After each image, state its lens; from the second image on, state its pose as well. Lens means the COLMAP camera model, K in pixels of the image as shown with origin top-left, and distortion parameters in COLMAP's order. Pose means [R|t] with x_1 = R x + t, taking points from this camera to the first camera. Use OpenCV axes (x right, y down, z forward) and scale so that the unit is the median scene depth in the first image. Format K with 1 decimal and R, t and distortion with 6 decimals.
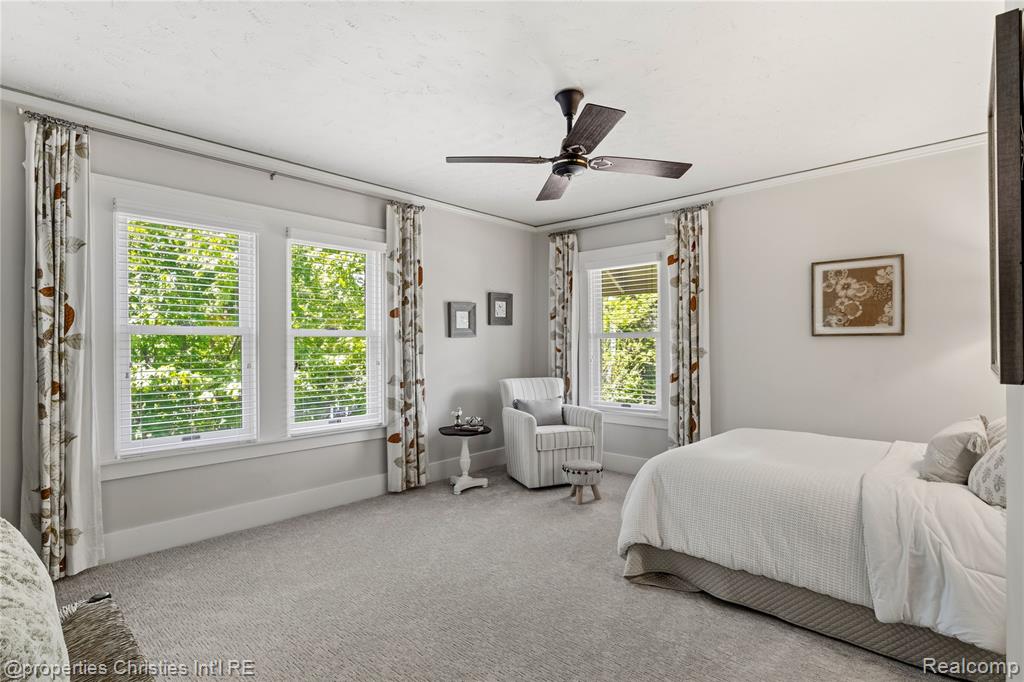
lens RADIAL K [[509.6, 0, 512.0], [0, 509.6, 341.0], [0, 0, 1]] dist [0.000675, 0.000268]
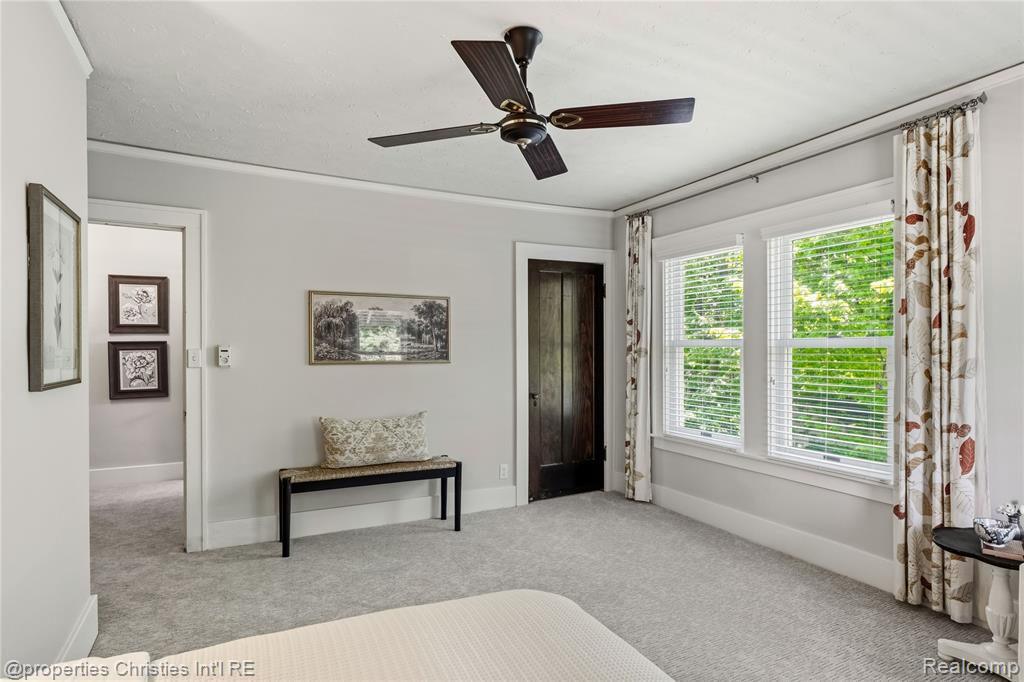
lens RADIAL K [[551.1, 0, 512.0], [0, 551.1, 348.5], [0, 0, 1]] dist [-0.000242, -0.000372]
pose [[-0.348434, 0.005091, -0.937320, 0.850797], [0.009140, 0.999956, 0.002033, -0.017584], [0.937289, -0.007859, -0.348465, 1.209568]]
